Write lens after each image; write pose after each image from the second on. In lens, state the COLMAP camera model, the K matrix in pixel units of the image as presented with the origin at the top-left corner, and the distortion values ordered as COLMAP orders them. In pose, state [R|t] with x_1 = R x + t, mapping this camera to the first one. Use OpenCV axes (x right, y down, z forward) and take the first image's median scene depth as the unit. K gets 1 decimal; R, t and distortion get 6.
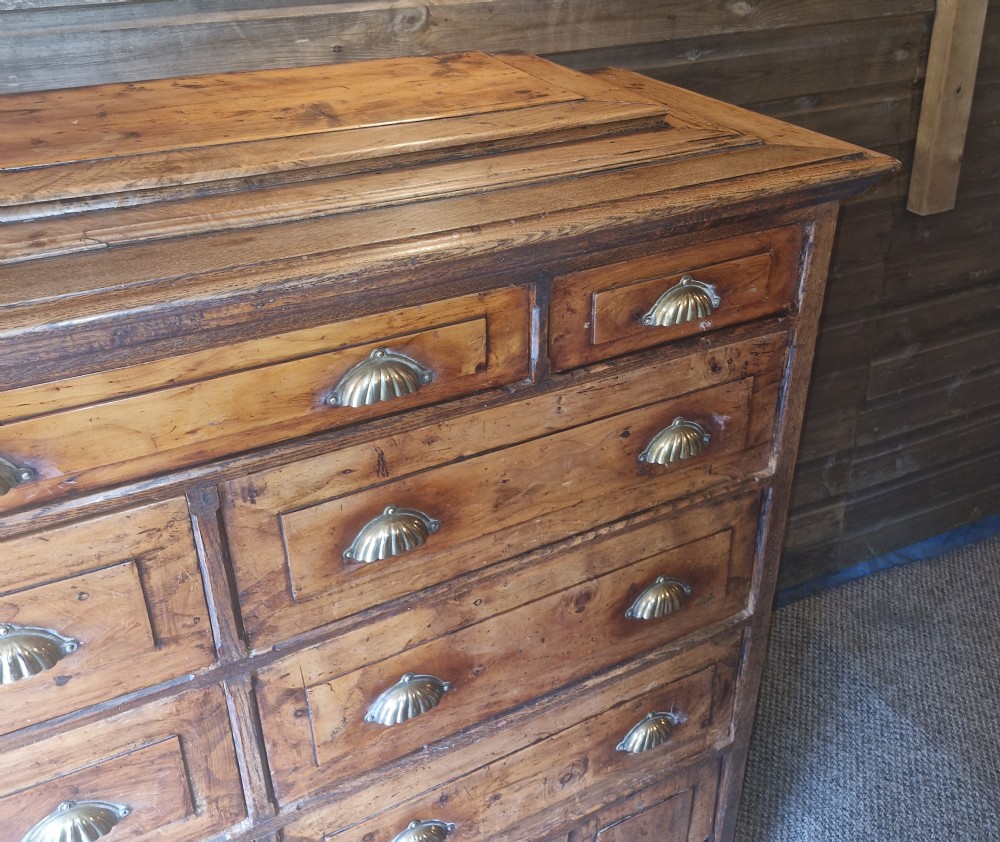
lens RADIAL K [[924.9, 0, 524.2], [0, 924.9, 346.6], [0, 0, 1]] dist [0.130625, -0.189410]
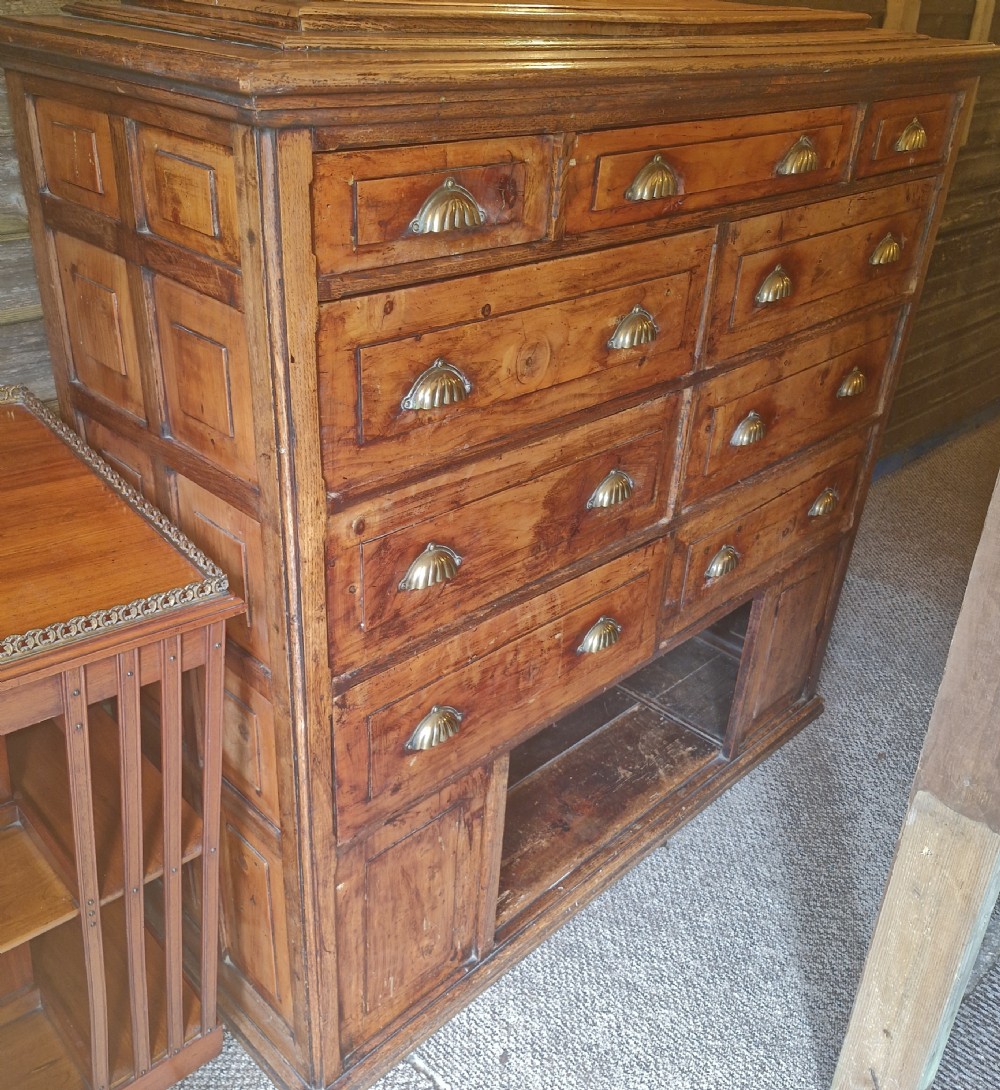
lens RADIAL K [[1011.1, 0, 480.5], [0, 1011.1, 553.5], [0, 0, 1]] dist [0.127217, -0.220033]
pose [[0.954008, -0.113992, 0.277261, -1.047394], [0.103778, 0.993277, 0.051290, 0.470211], [-0.281244, -0.020158, 0.959425, -0.424092]]
